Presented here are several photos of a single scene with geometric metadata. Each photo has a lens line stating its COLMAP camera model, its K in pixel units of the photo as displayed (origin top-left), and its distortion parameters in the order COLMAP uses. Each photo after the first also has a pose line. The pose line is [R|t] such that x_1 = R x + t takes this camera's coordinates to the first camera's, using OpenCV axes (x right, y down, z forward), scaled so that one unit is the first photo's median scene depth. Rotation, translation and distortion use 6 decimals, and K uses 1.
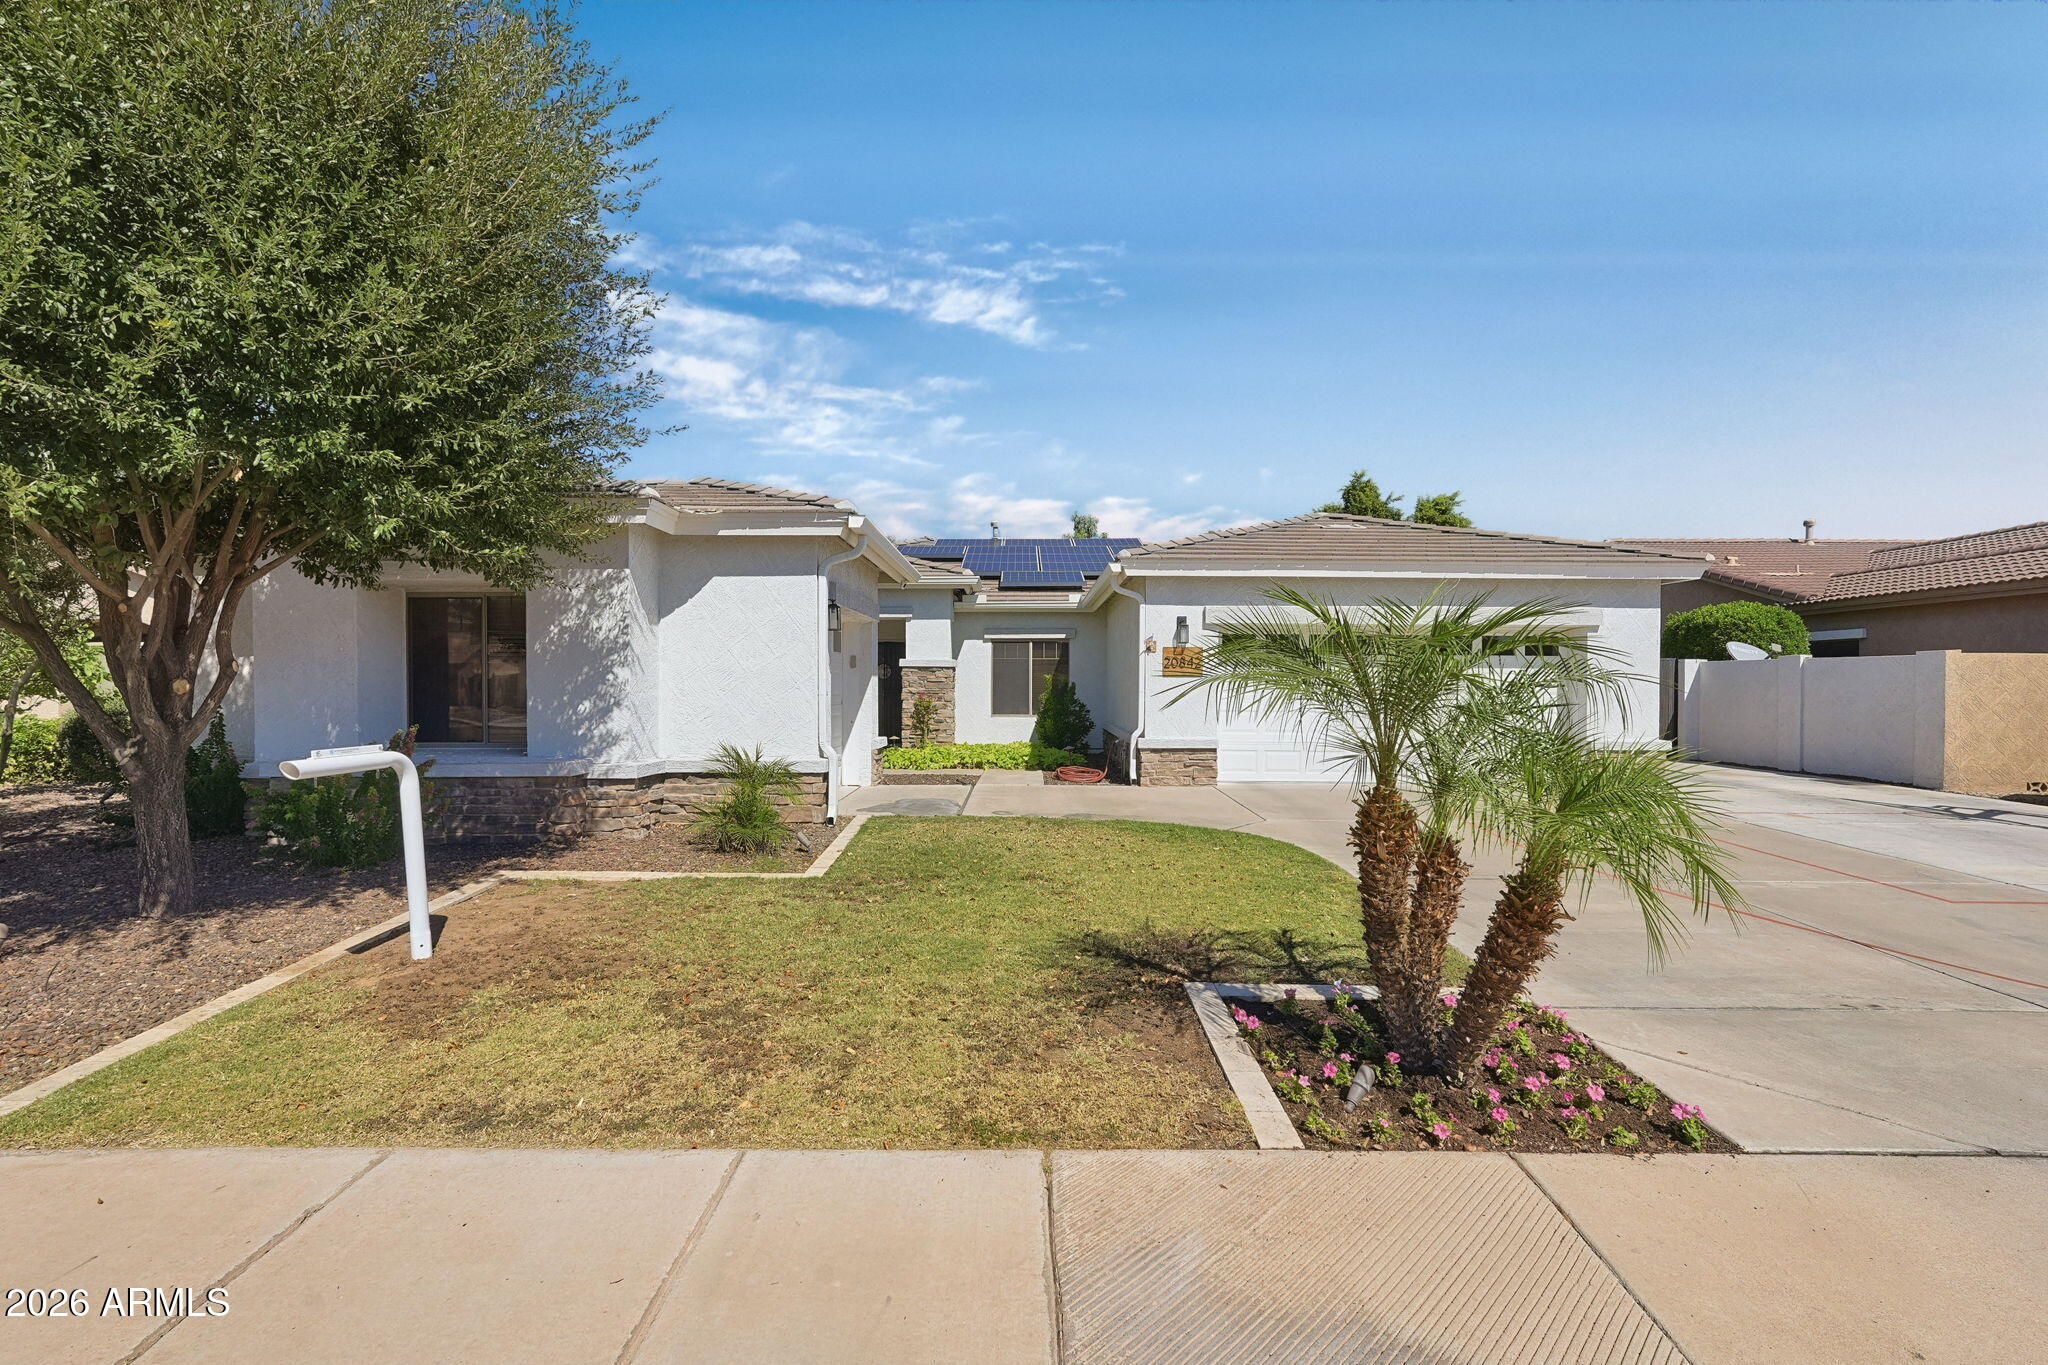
lens RADIAL K [[886.4, 0, 992.9], [0, 886.4, 692.4], [0, 0, 1]] dist [-0.009394, 0.000640]
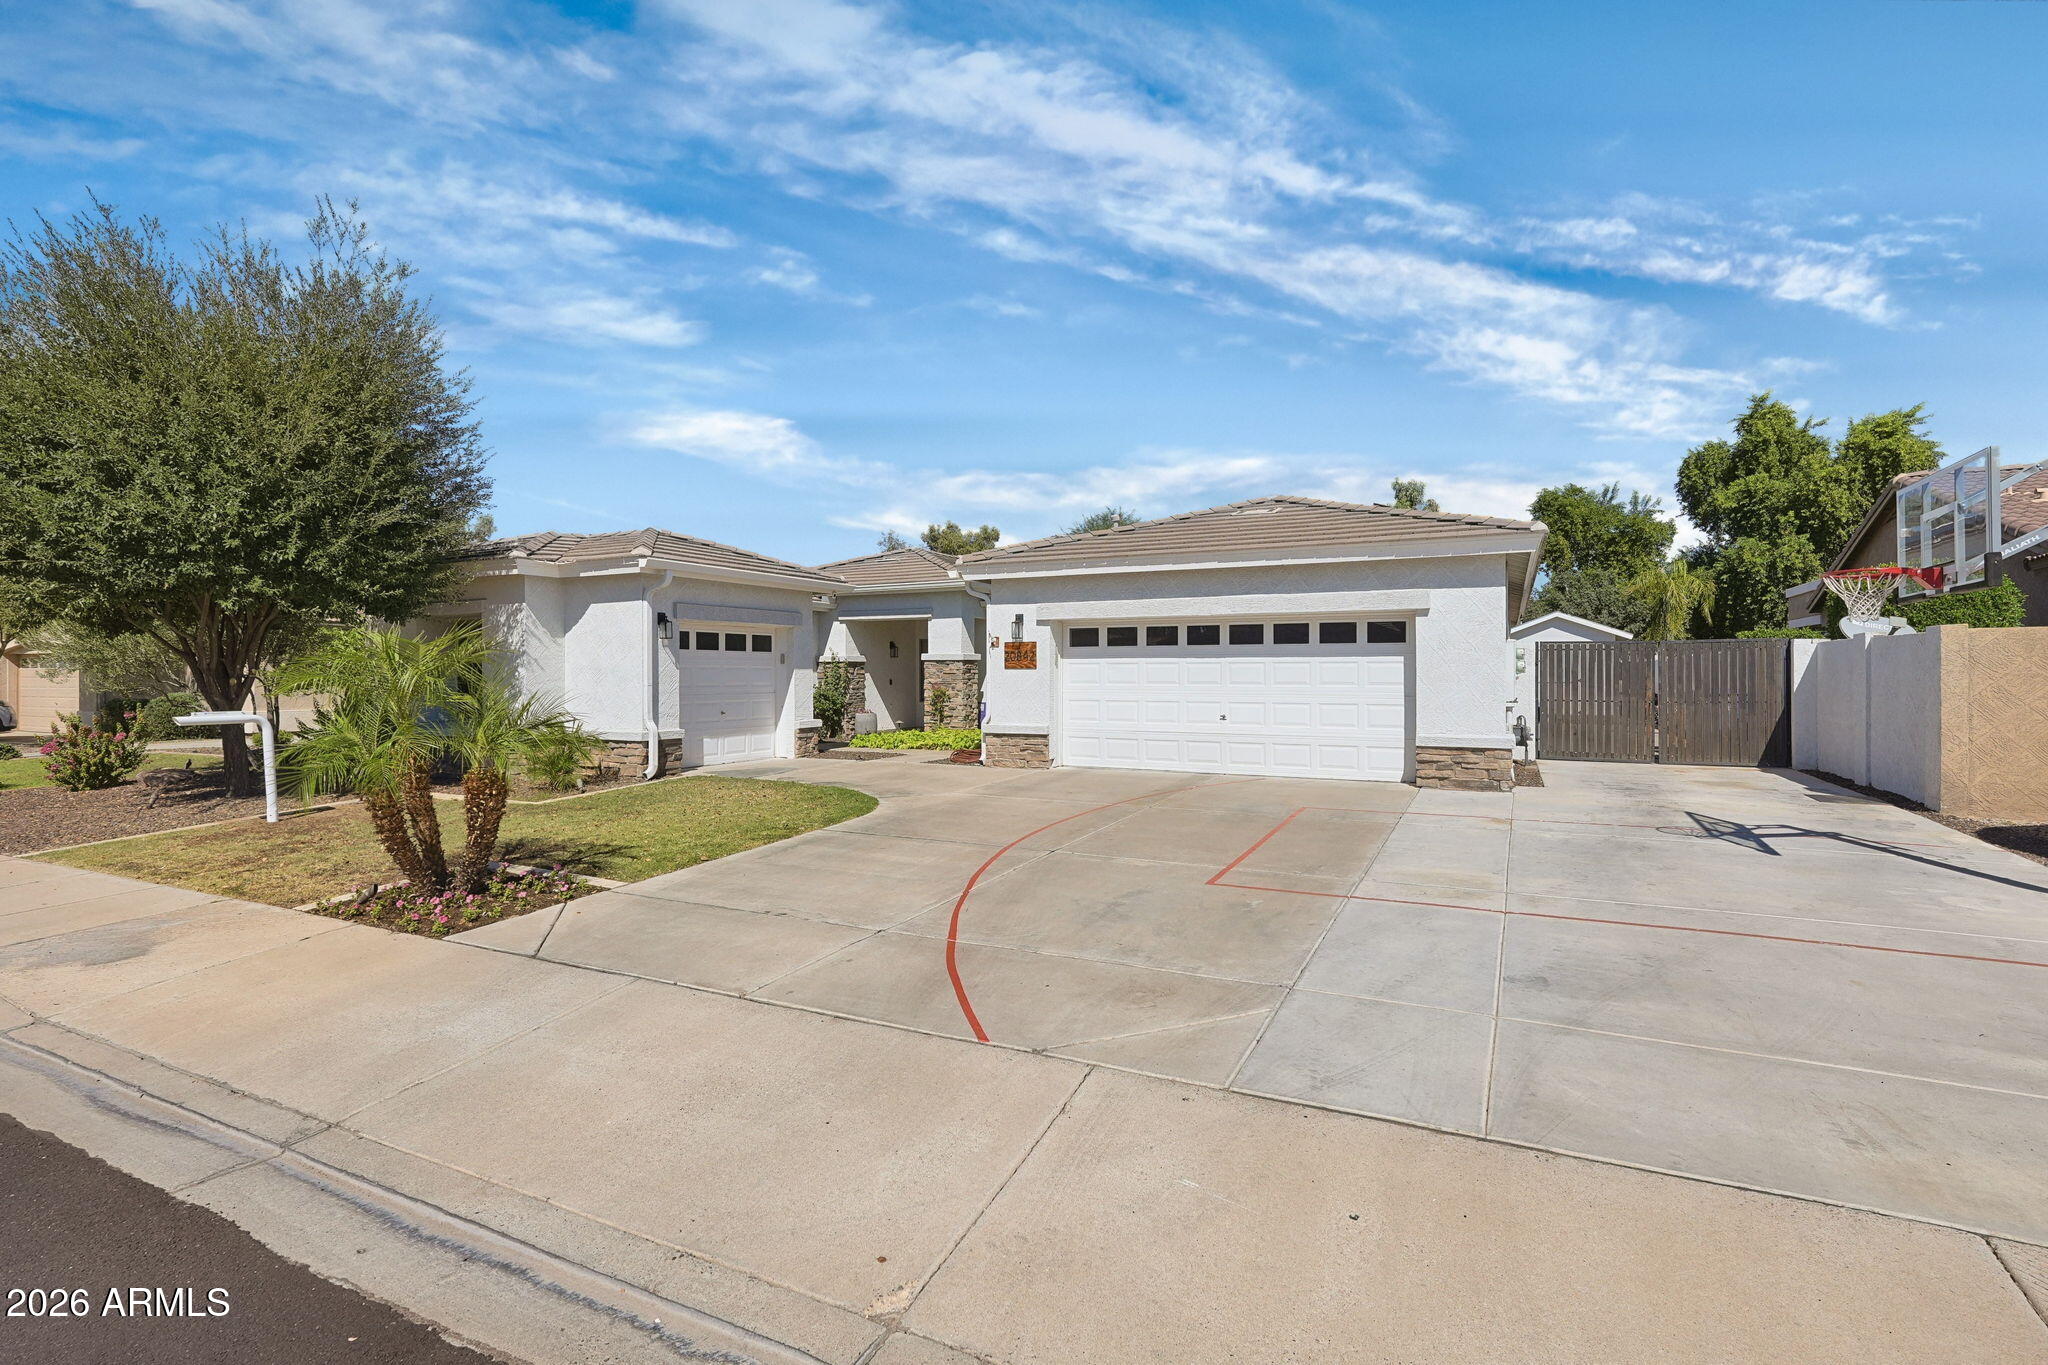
lens RADIAL K [[954.4, 0, 1024.0], [0, 954.4, 682.5], [0, 0, 1]] dist [-0.015255, 0.000192]
pose [[0.897321, -0.001070, -0.441376, 0.741015], [0.001364, 0.999999, 0.000350, -0.000934], [0.441376, -0.000916, 0.897322, -0.060661]]
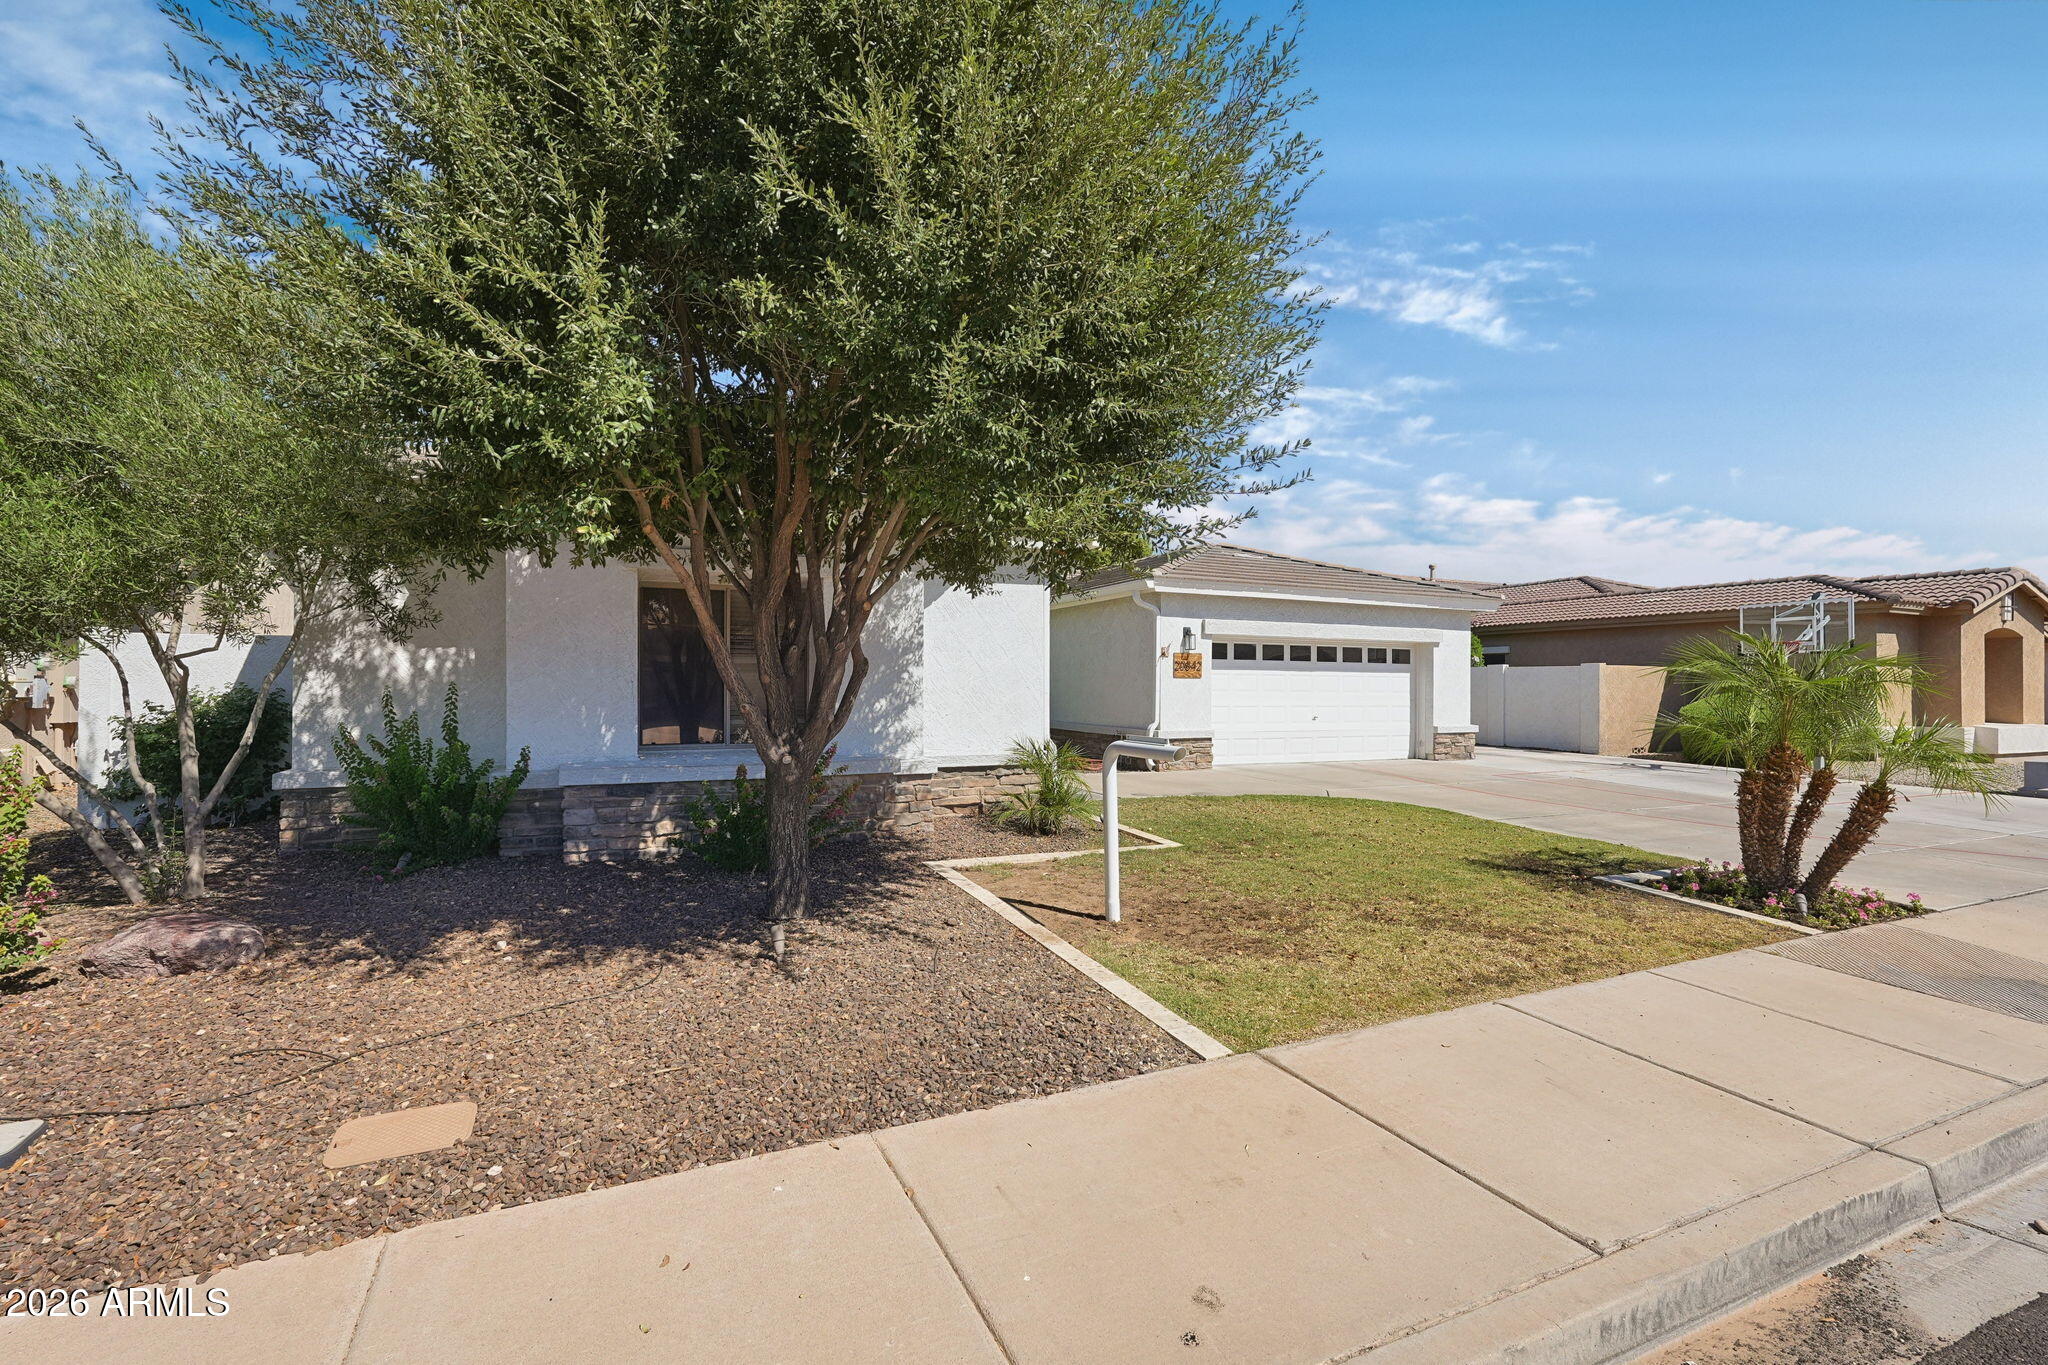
lens RADIAL K [[906.1, 0, 1018.8], [0, 906.1, 682.2], [0, 0, 1]] dist [-0.006870, 0.000706]
pose [[0.909954, 0.003948, 0.414691, -0.495381], [0.000442, 0.999945, -0.010489, 0.000858], [-0.414709, 0.009727, 0.909902, -0.010750]]
